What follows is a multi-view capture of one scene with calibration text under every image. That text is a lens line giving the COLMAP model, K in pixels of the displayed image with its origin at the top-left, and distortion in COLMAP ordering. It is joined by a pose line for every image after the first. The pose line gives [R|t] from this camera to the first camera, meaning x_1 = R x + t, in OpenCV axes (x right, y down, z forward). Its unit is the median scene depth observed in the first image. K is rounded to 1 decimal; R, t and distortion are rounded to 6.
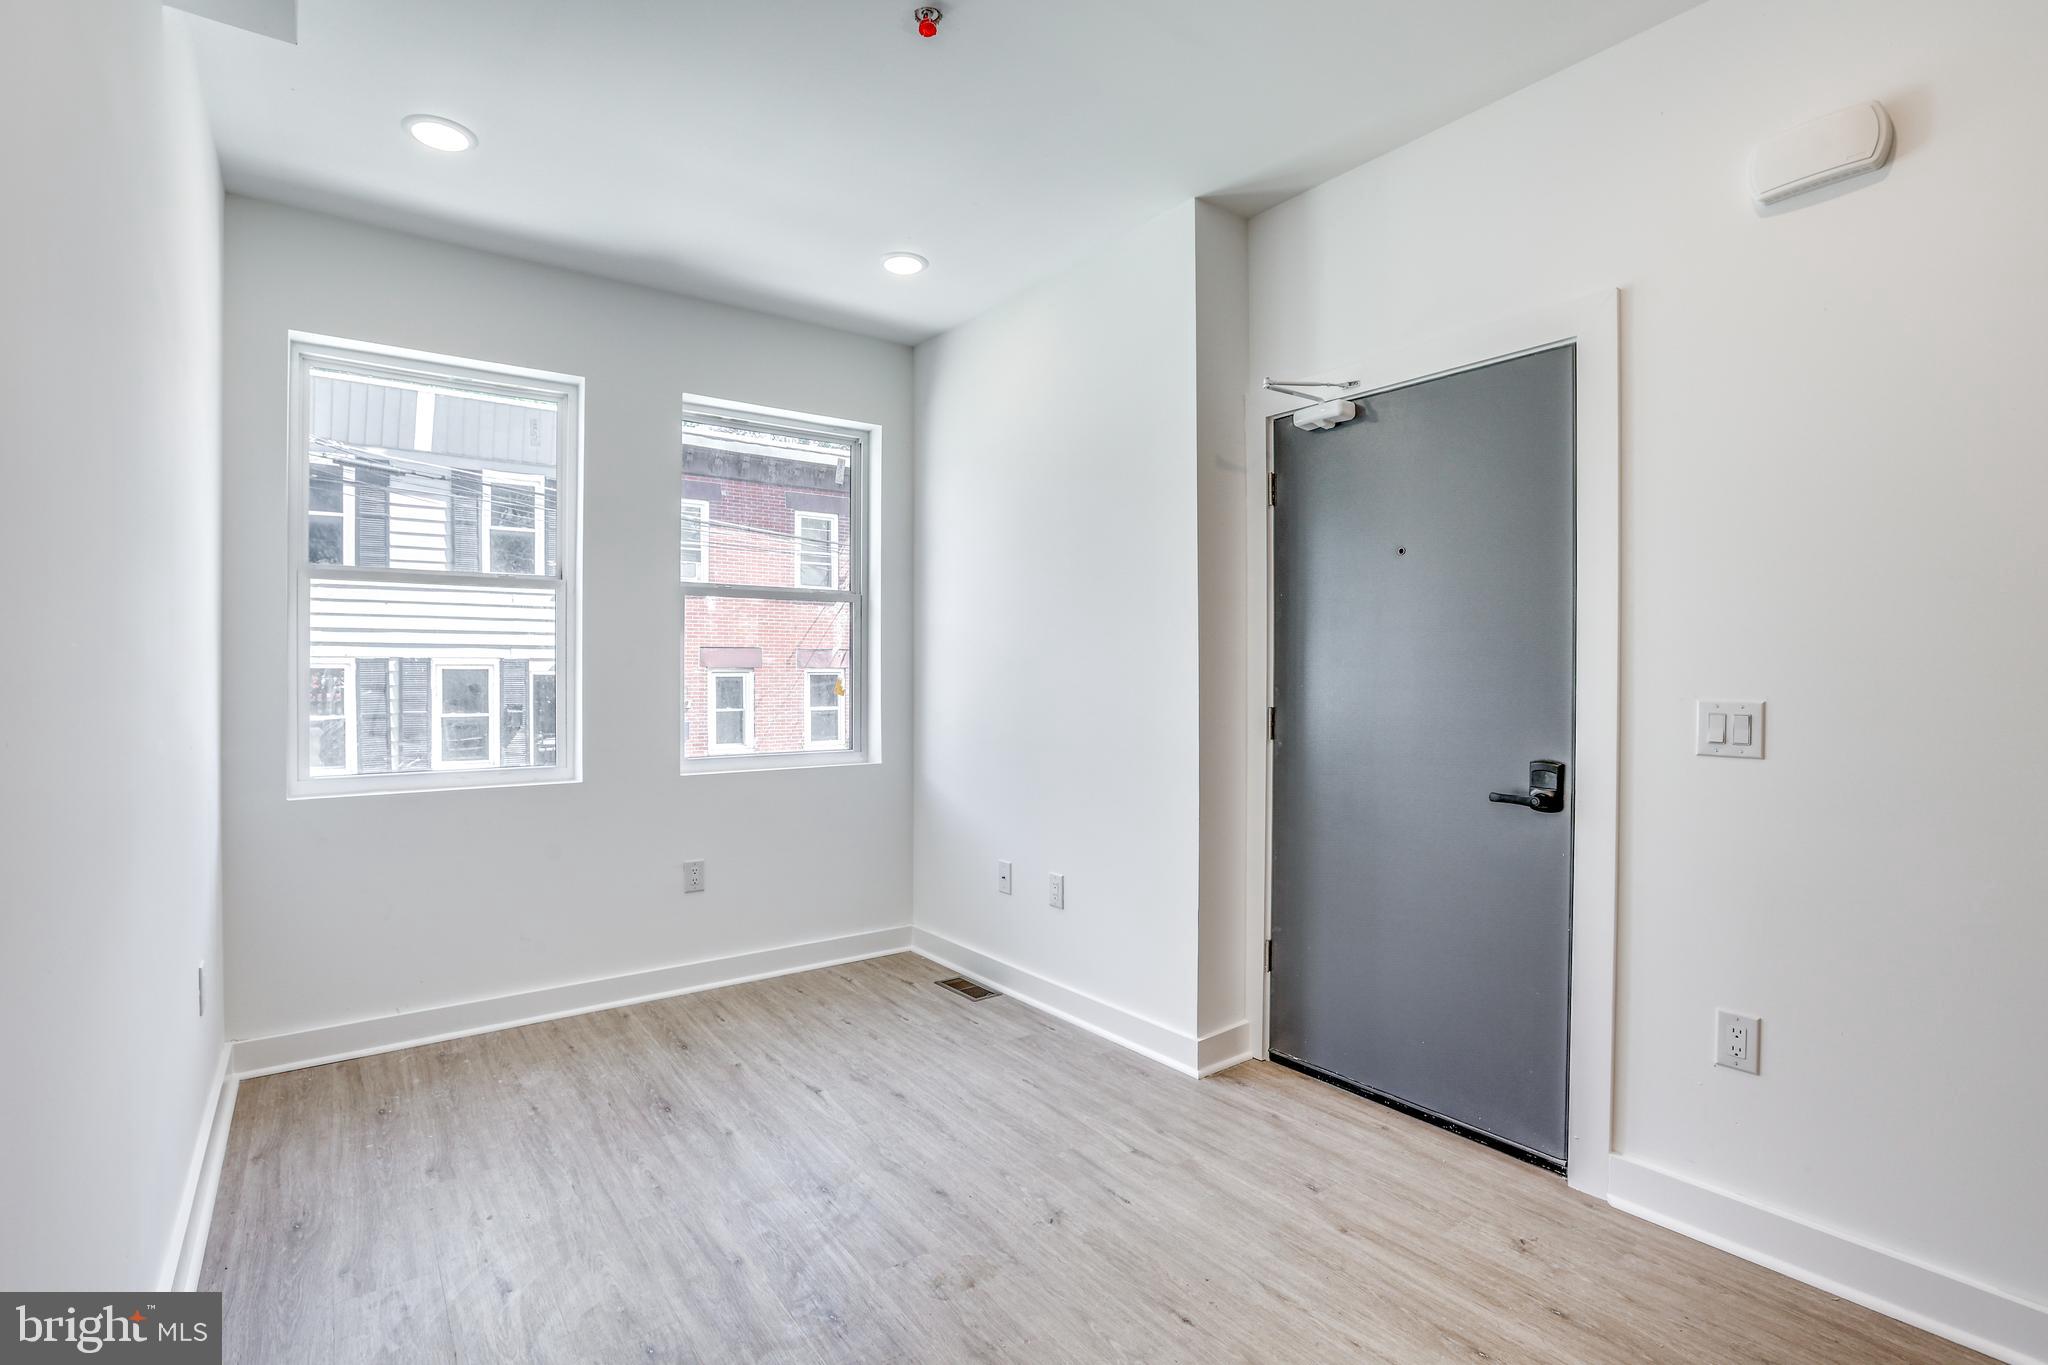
lens RADIAL K [[934.6, 0, 1024.0], [0, 934.6, 682.5], [0, 0, 1]] dist [-0.045908, 0.014164]
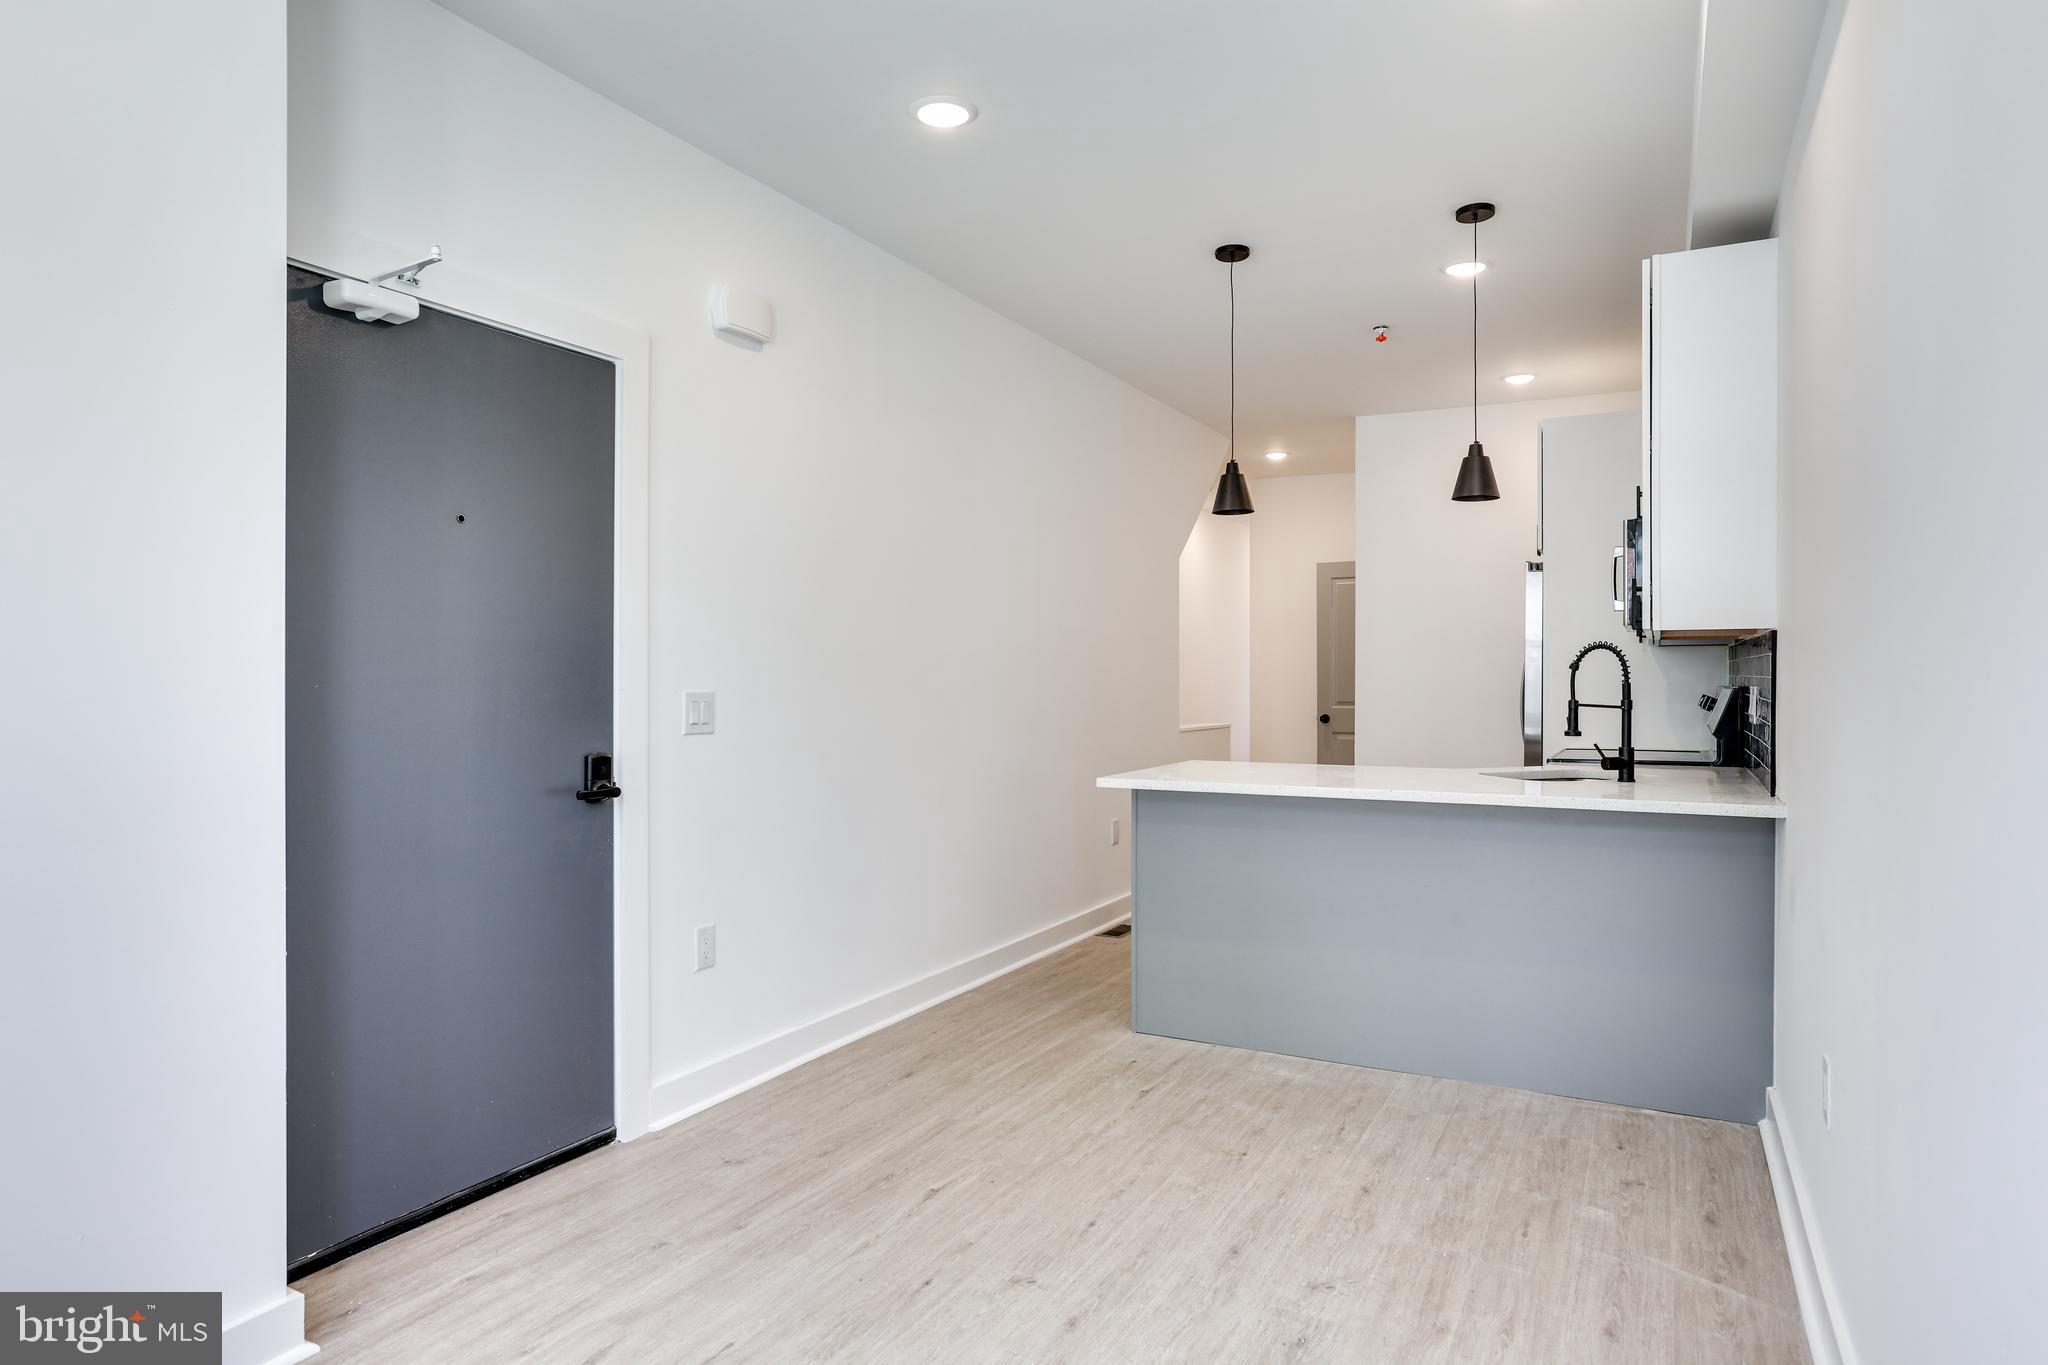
lens RADIAL K [[1166.4, 0, 1024.0], [0, 1166.4, 682.5], [0, 0, 1]] dist [-0.002837, -0.000269]
pose [[-0.409195, -0.010468, 0.912387, -0.900320], [-0.000938, 0.999938, 0.011052, -0.012063], [-0.912446, 0.003667, -0.409180, 1.190526]]
